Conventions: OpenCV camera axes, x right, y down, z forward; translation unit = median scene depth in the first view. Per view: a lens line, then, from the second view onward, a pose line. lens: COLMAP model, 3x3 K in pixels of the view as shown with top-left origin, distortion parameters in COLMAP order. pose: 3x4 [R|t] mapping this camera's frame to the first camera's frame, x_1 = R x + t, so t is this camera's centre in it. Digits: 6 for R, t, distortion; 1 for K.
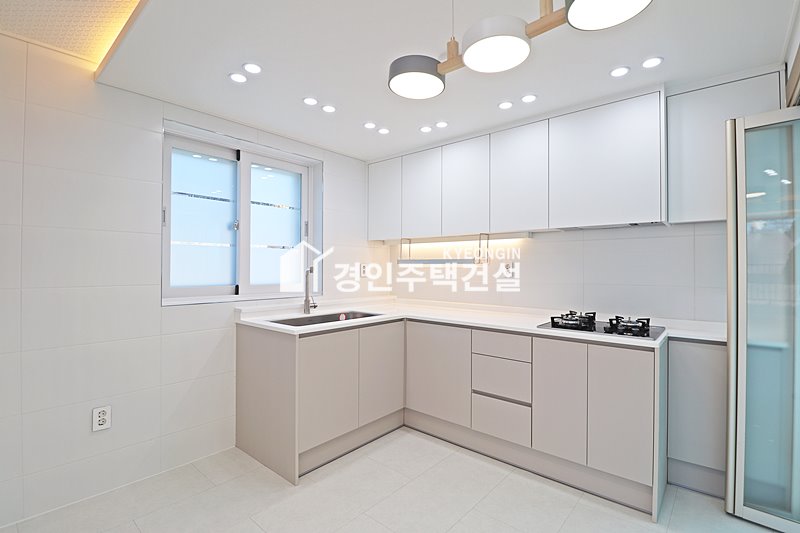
lens RADIAL K [[371.2, 0, 399.5], [0, 371.2, 266.4], [0, 0, 1]] dist [0.000714, -0.011041]
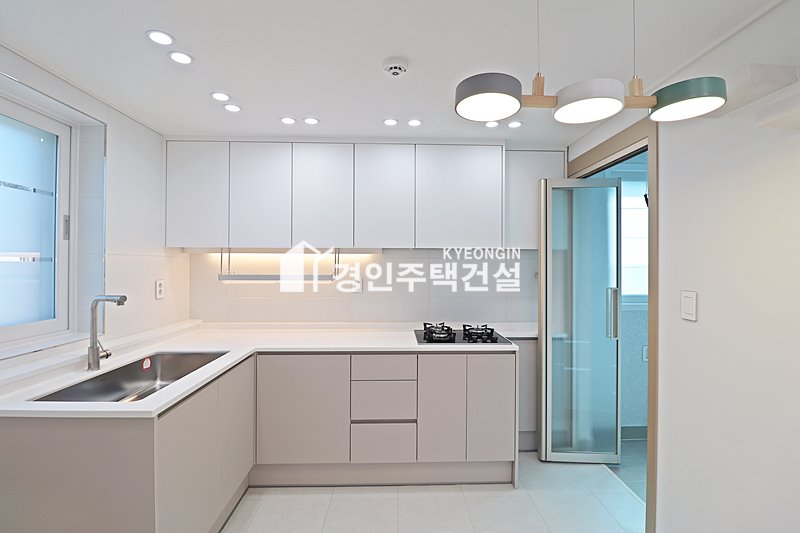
lens RADIAL K [[371.2, 0, 397.1], [0, 371.2, 265.7], [0, 0, 1]] dist [0.000714, -0.011041]
pose [[0.734986, -0.002733, 0.678076, -0.314360], [-0.002007, 0.999979, 0.006206, -0.052560], [-0.678079, -0.005922, 0.734965, 0.228104]]
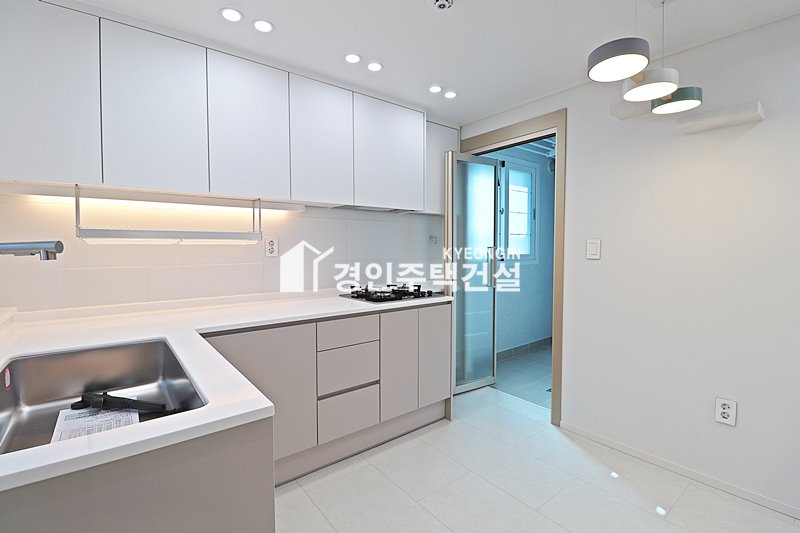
lens RADIAL K [[371.2, 0, 395.7], [0, 371.2, 267.2], [0, 0, 1]] dist [0.000714, -0.011041]
pose [[0.184480, -0.055431, 0.981272, -0.498271], [0.001971, 0.998427, 0.056029, 0.006630], [-0.982834, -0.008402, 0.184299, 0.631340]]
